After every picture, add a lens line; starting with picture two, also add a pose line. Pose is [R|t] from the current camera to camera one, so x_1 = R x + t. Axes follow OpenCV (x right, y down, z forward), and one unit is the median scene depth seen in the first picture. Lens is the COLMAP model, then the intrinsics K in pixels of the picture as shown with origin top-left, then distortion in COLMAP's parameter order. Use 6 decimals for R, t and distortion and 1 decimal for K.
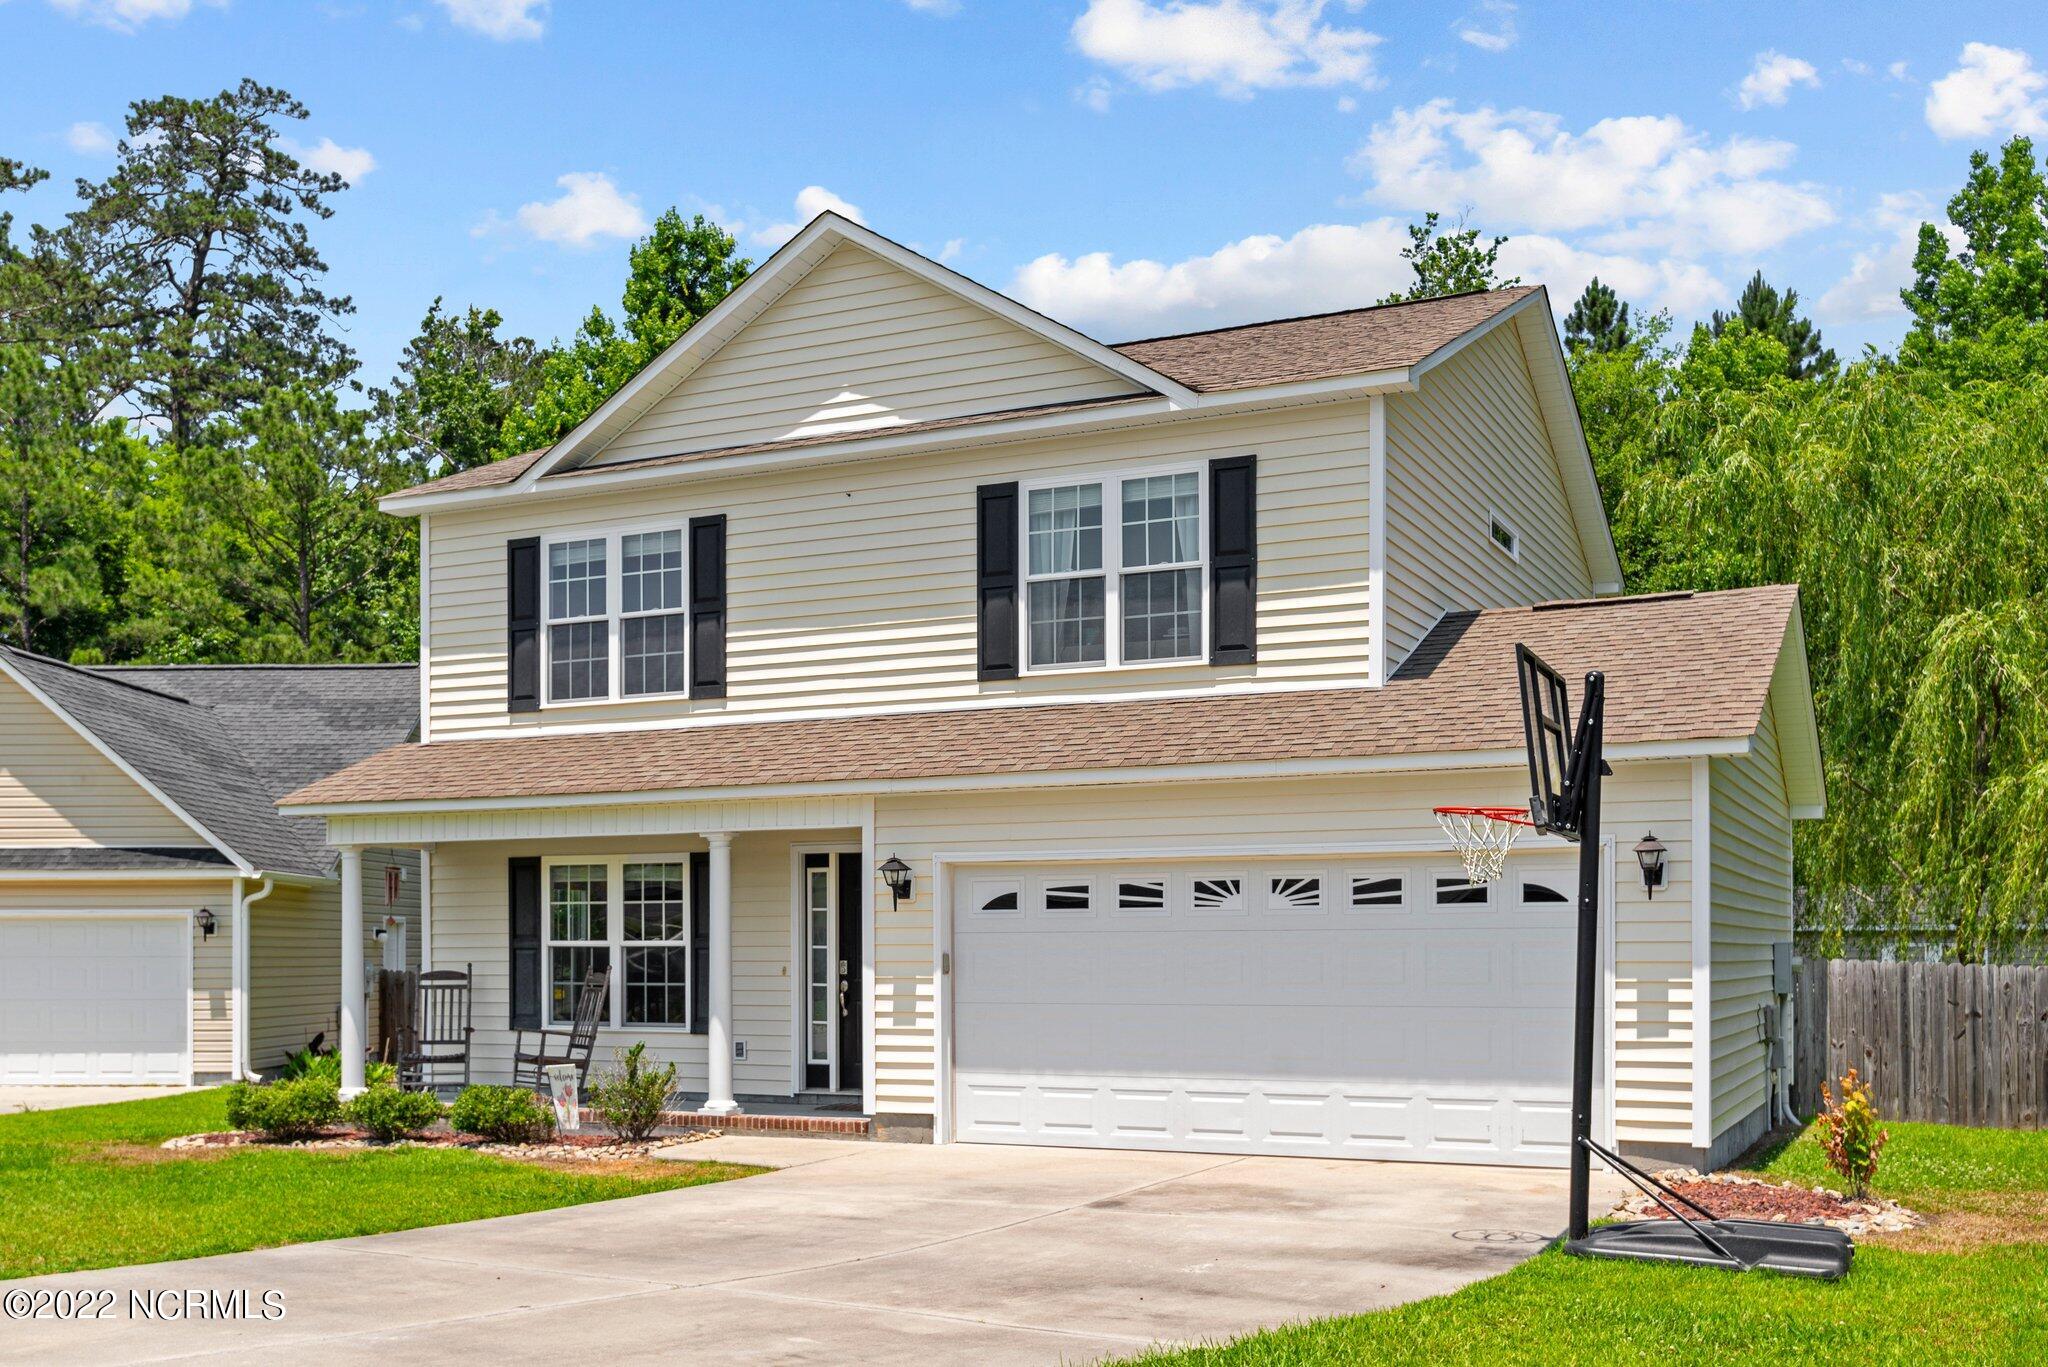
lens RADIAL K [[2020.7, 0, 1003.2], [0, 2020.7, 941.6], [0, 0, 1]] dist [0.009087, 0.000000]
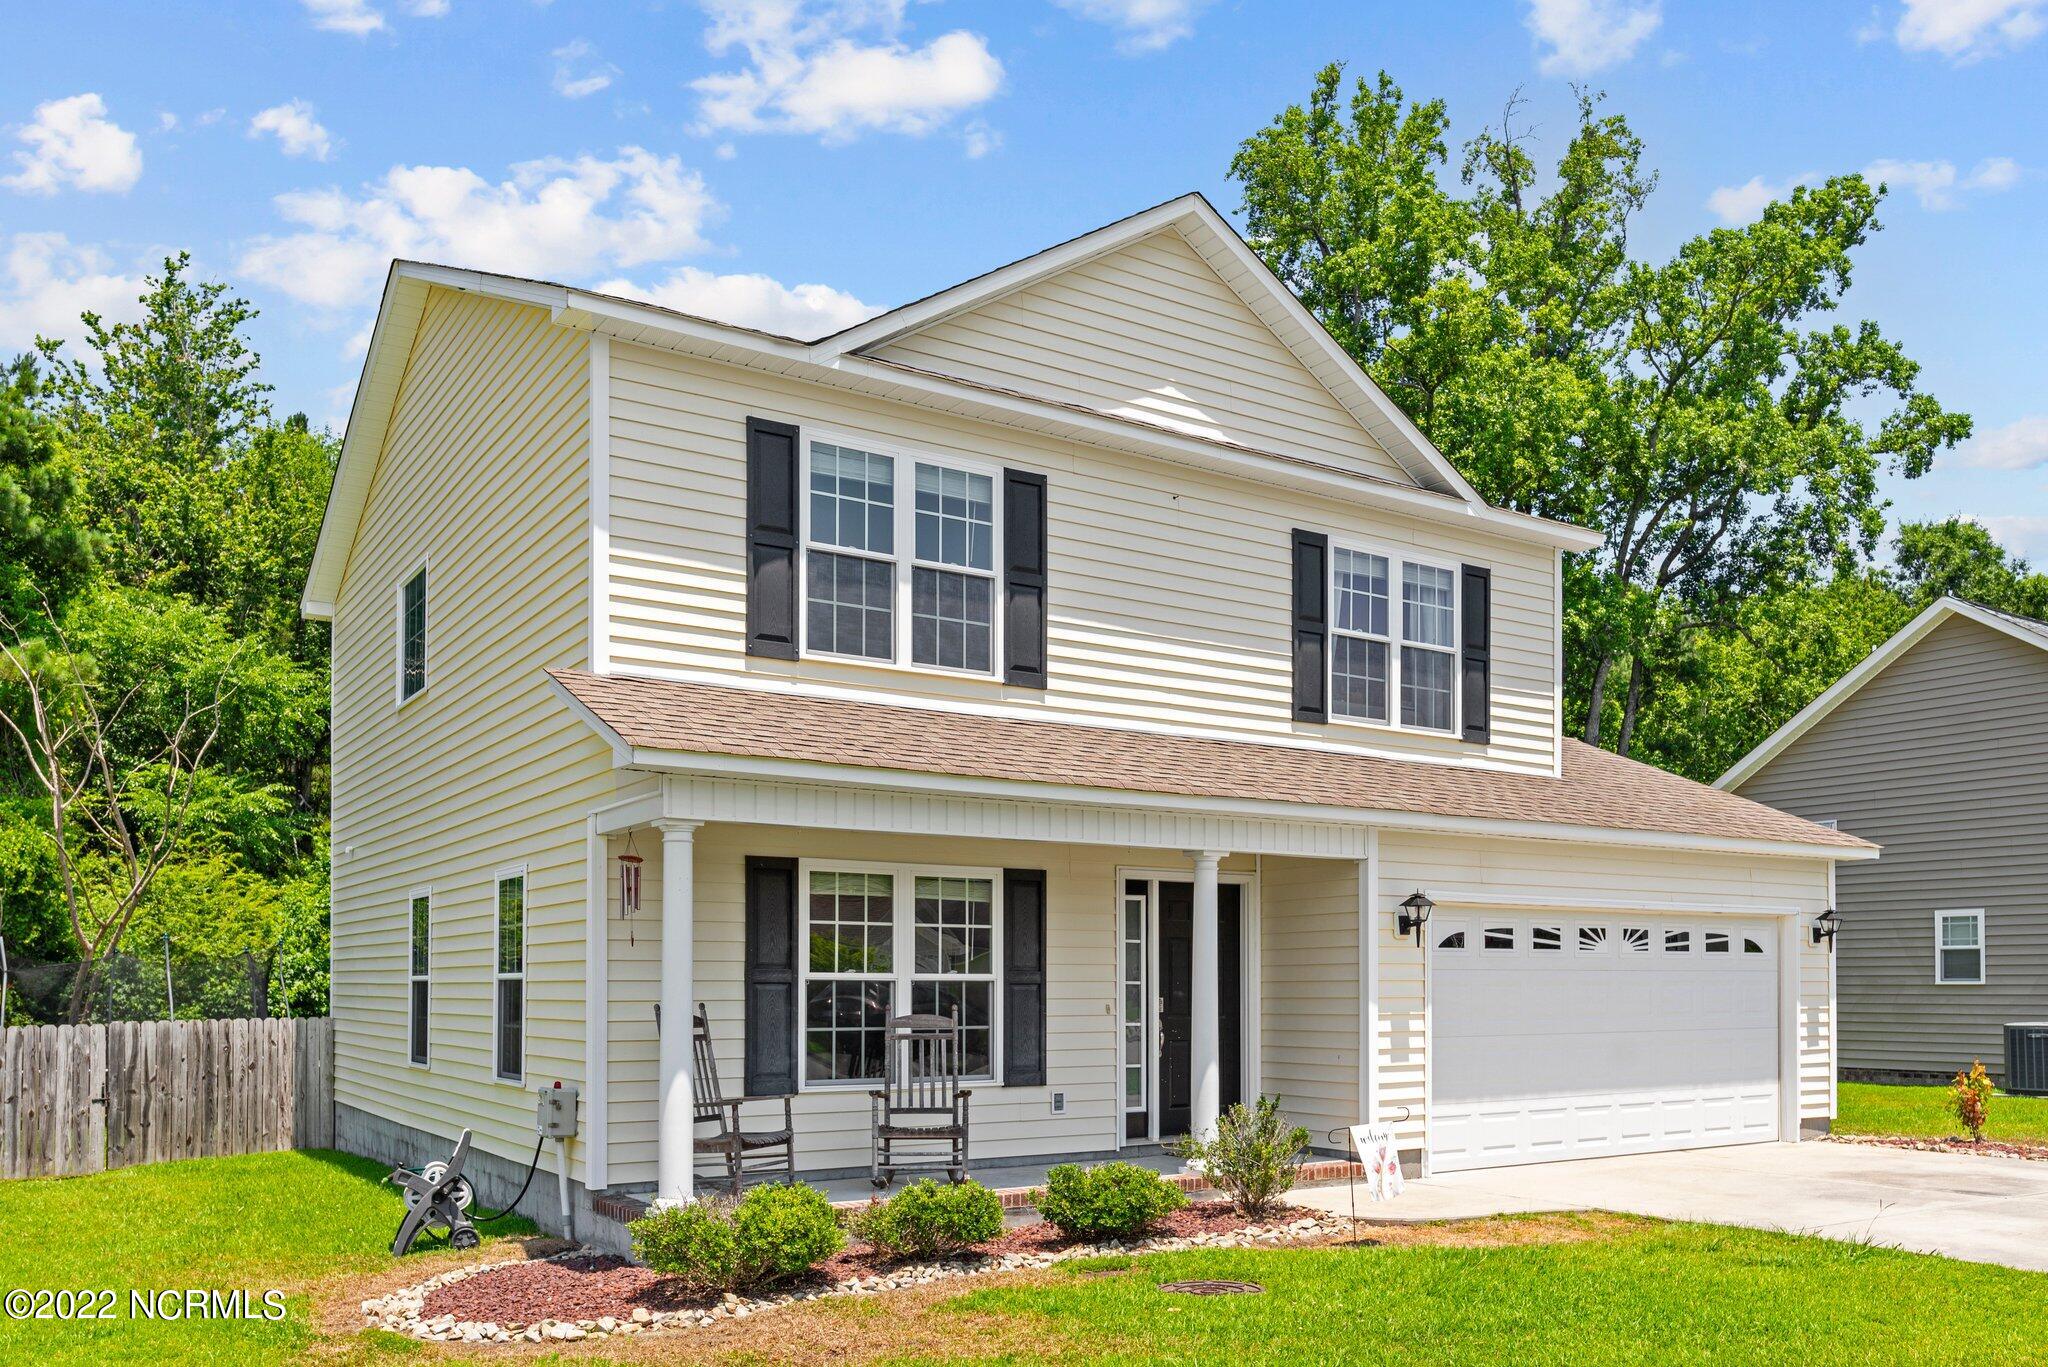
lens RADIAL K [[1670.2, 0, 1037.5], [0, 1670.2, 971.8], [0, 0, 1]] dist [-0.017219, -0.011716]
pose [[0.502858, 0.010632, 0.864303, -0.747558], [-0.004724, 0.999943, -0.009552, 0.005243], [-0.864356, 0.000720, 0.502880, 0.648462]]
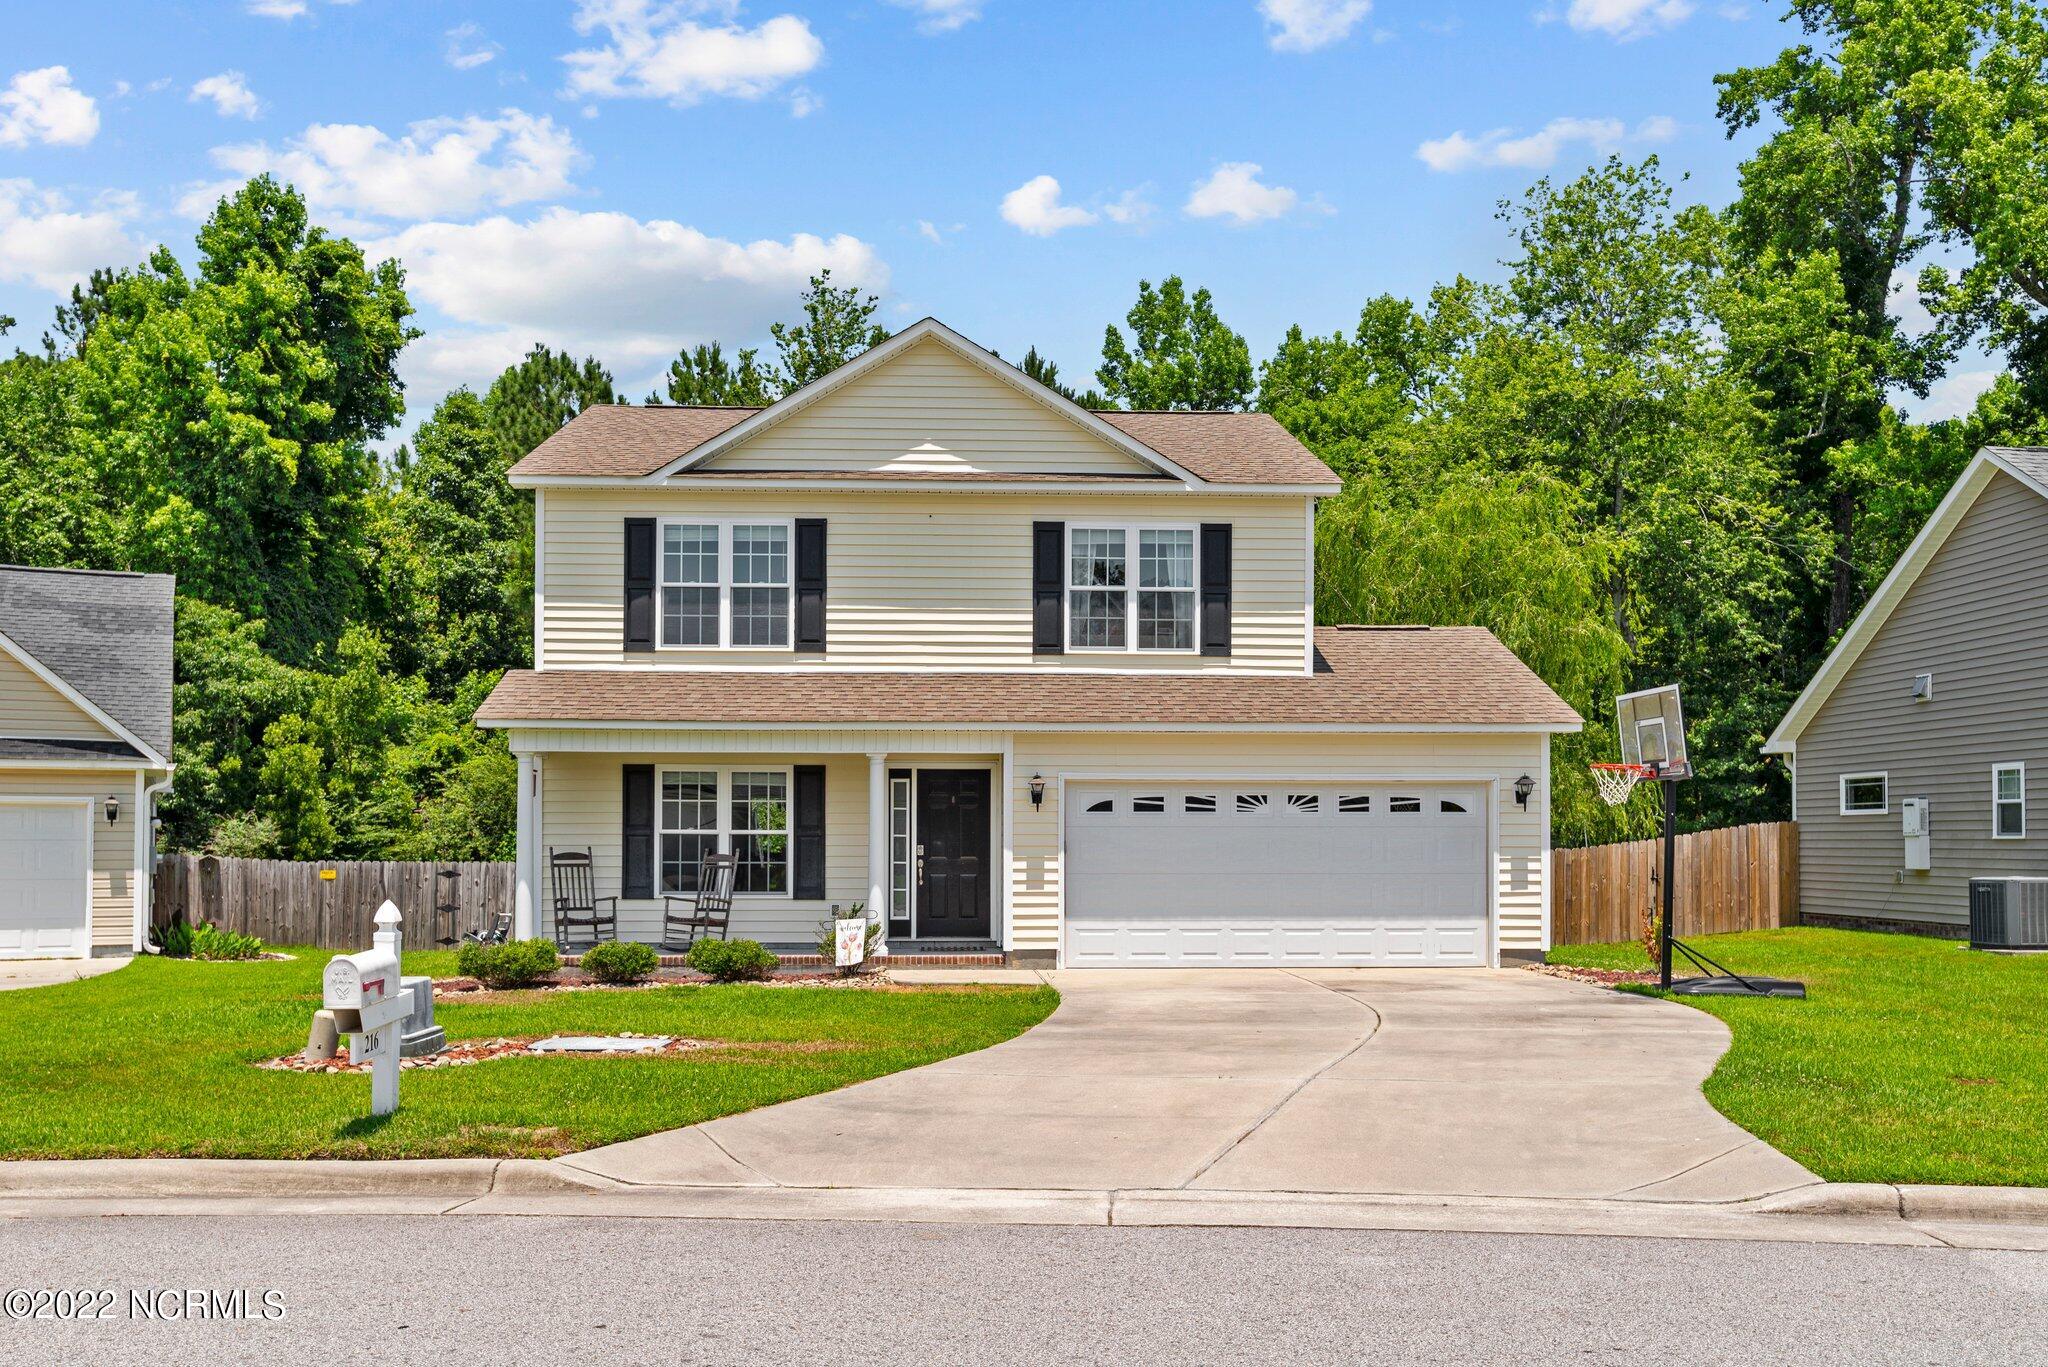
lens RADIAL K [[1767.4, 0, 999.4], [0, 1767.4, 823.0], [0, 0, 1]] dist [-0.013044, 0.034717]
pose [[0.881692, 0.011246, 0.471692, -0.596429], [-0.007297, 0.999921, -0.010200, 0.005956], [-0.471770, 0.005551, 0.881704, -0.108477]]
